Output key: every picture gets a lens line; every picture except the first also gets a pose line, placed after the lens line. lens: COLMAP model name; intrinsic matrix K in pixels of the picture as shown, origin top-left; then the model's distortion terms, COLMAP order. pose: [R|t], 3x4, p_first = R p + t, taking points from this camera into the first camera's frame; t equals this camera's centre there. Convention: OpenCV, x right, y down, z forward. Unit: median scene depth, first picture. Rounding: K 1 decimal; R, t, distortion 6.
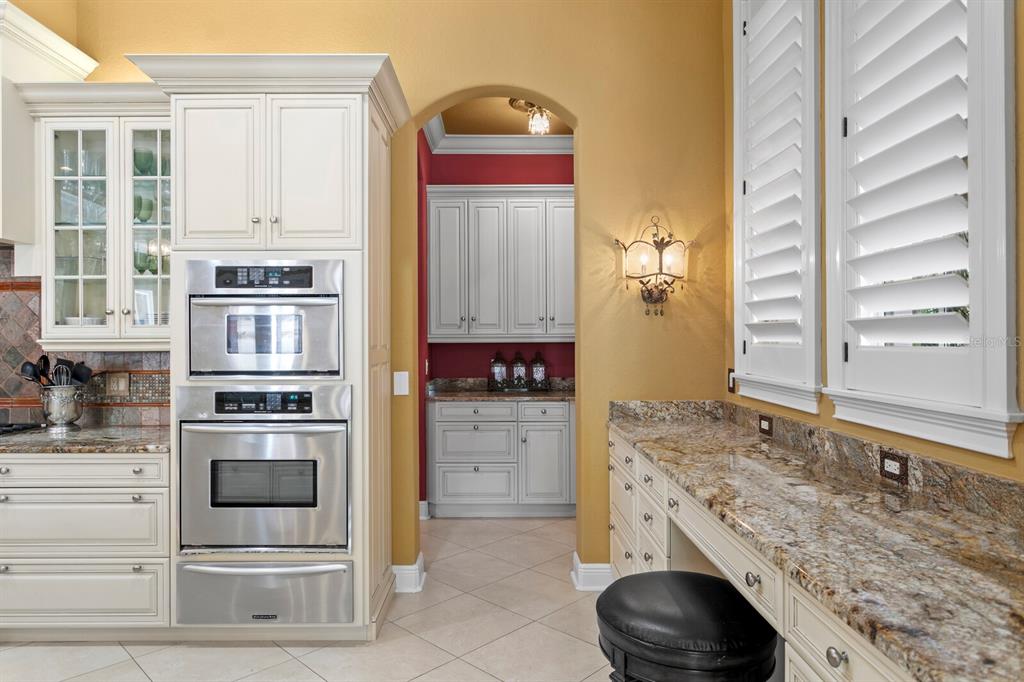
lens RADIAL K [[630.8, 0, 508.1], [0, 630.8, 337.8], [0, 0, 1]] dist [0.004419, 0.000394]
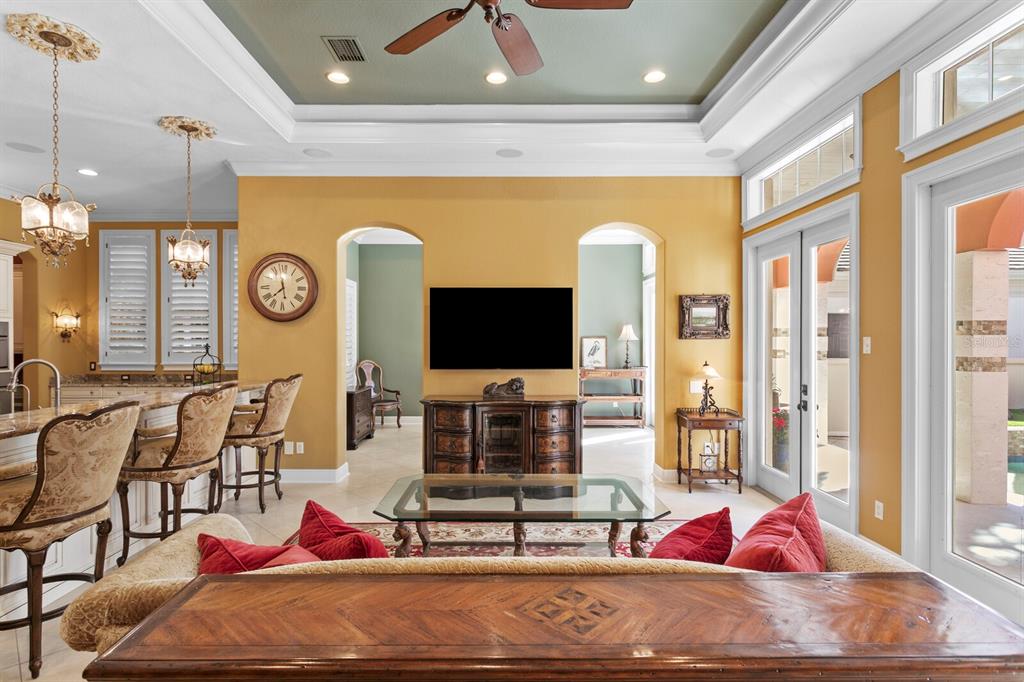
lens RADIAL K [[521.7, 0, 510.4], [0, 521.7, 343.1], [0, 0, 1]] dist [-0.010177, 0.001588]
pose [[-0.012475, 0.000813, 0.999922, -2.096119], [-0.001478, 0.999999, -0.000832, -0.036658], [-0.999921, -0.001488, -0.012474, -0.872372]]
